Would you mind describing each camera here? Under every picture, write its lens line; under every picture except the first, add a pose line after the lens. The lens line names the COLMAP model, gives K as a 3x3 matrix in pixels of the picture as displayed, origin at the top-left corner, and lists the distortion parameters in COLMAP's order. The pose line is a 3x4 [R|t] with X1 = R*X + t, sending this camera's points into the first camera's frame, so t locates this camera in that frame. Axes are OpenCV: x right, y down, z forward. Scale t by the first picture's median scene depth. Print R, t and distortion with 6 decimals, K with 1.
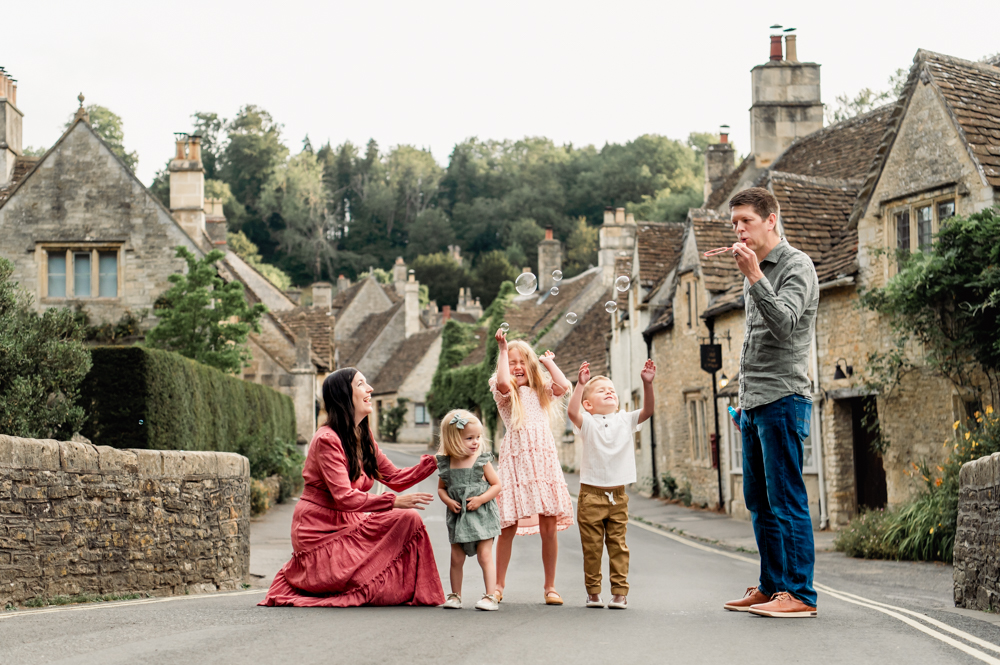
lens RADIAL K [[1539.5, 0, 460.5], [0, 1539.5, 364.2], [0, 0, 1]] dist [-0.010874, 0.075398]
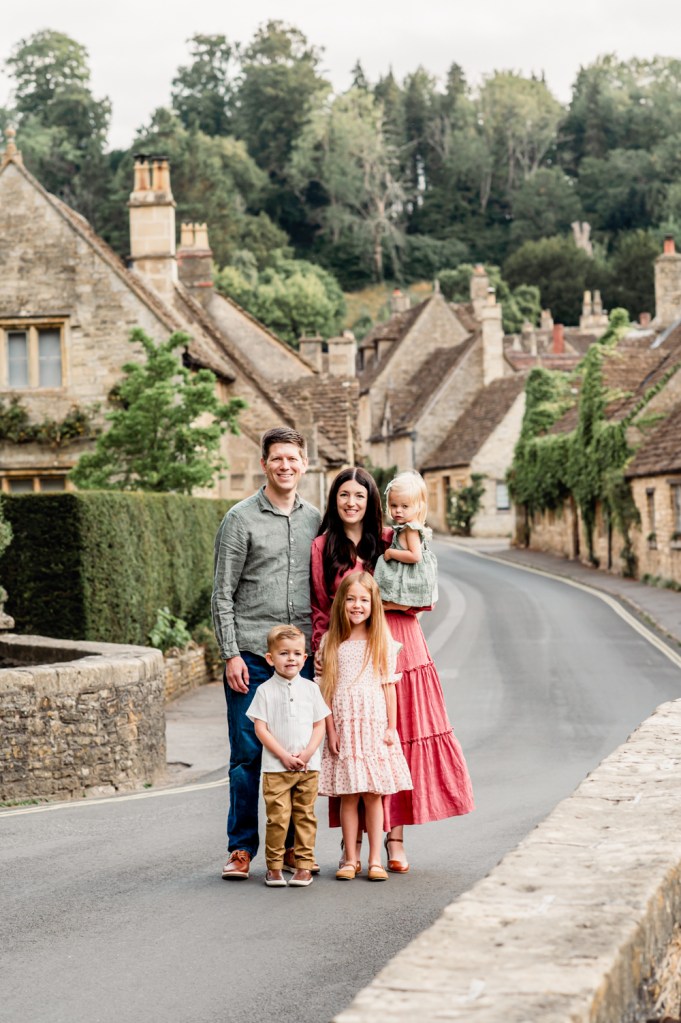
lens RADIAL K [[2382.7, 0, 340.5], [0, 2382.7, 511.5], [0, 0, 1]] dist [-0.034865, -0.547388]
pose [[0.992809, -0.015621, -0.118687, 0.053795], [0.022002, 0.998371, 0.052644, -0.035969], [0.117672, -0.054876, 0.991535, -0.168151]]
